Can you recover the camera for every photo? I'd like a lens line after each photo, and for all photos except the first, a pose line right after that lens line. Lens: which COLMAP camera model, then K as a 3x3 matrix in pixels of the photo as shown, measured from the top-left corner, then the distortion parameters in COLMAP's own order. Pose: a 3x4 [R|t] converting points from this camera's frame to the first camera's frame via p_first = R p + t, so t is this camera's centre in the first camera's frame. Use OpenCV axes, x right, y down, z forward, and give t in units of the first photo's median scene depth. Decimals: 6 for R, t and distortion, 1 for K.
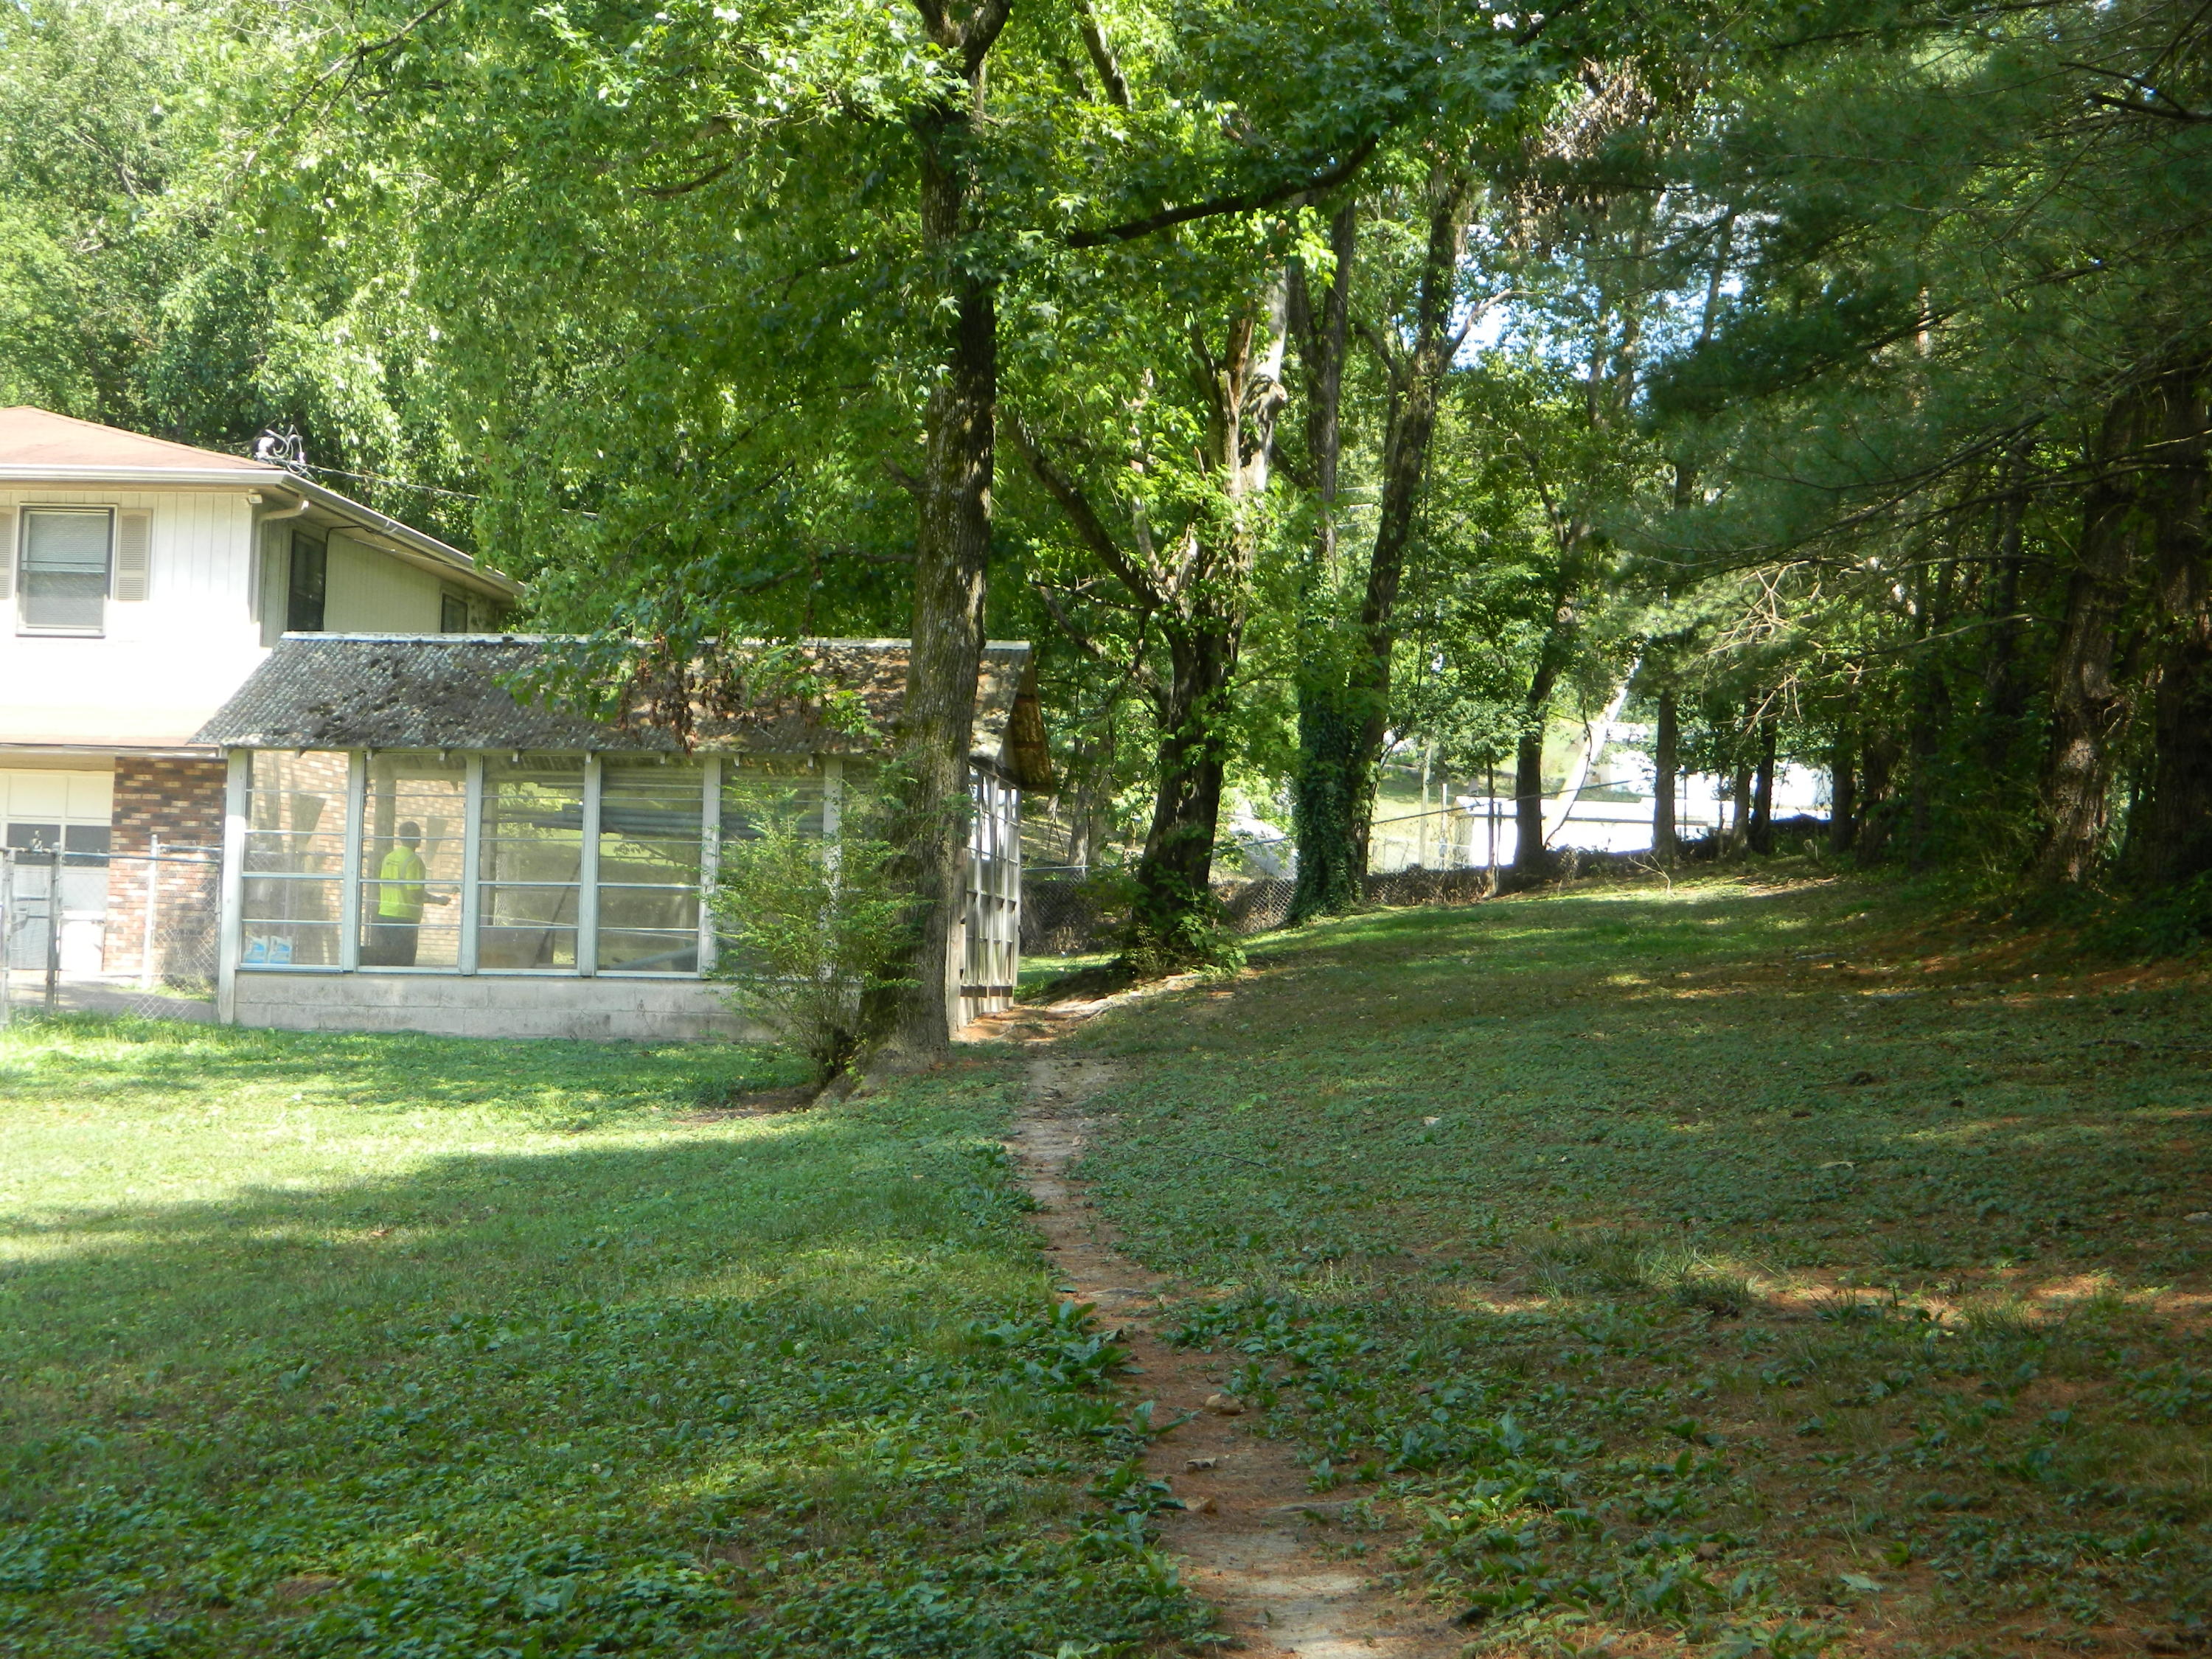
lens RADIAL K [[3065.6, 0, 1106.0], [0, 3065.6, 829.5], [0, 0, 1]] dist [-0.069120, -0.033924]
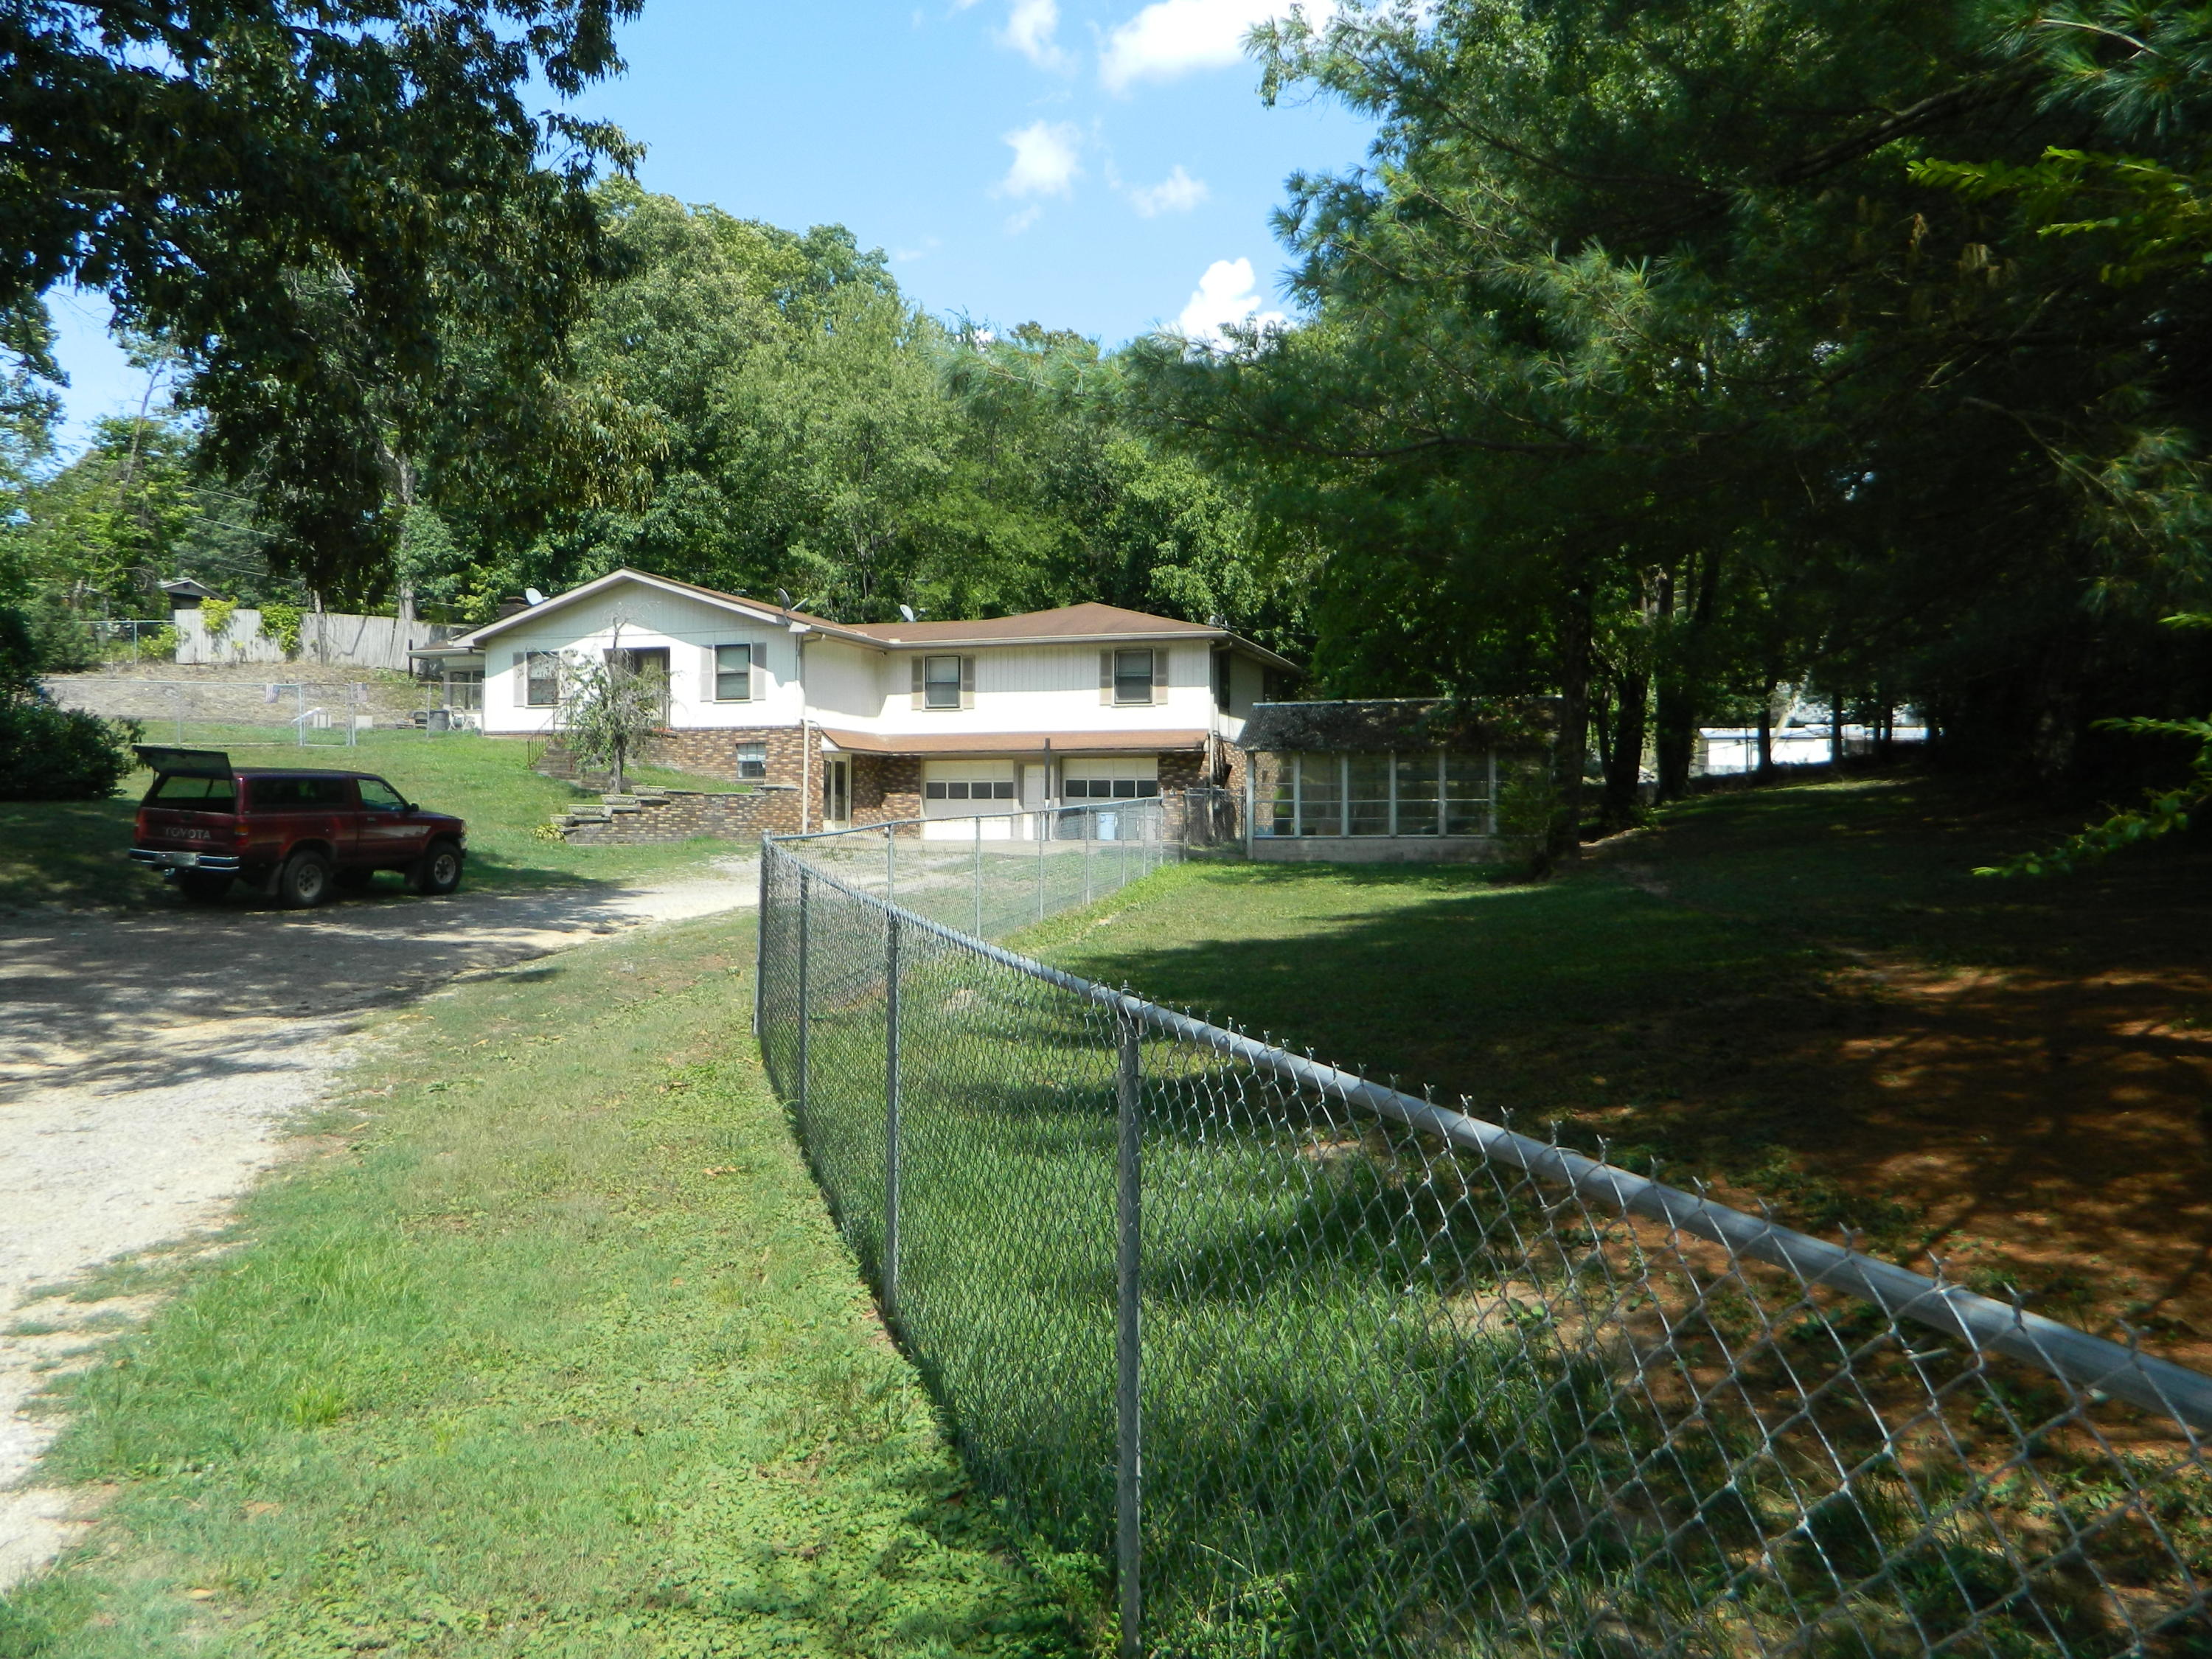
lens RADIAL K [[1602.7, 0, 1106.0], [0, 1602.7, 829.5], [0, 0, 1]] dist [0.005101, -0.057180]
pose [[0.971768, -0.026591, -0.234433, -0.067350], [0.037009, 0.998508, 0.040150, -0.015003], [0.233016, -0.047693, 0.971303, -0.255051]]
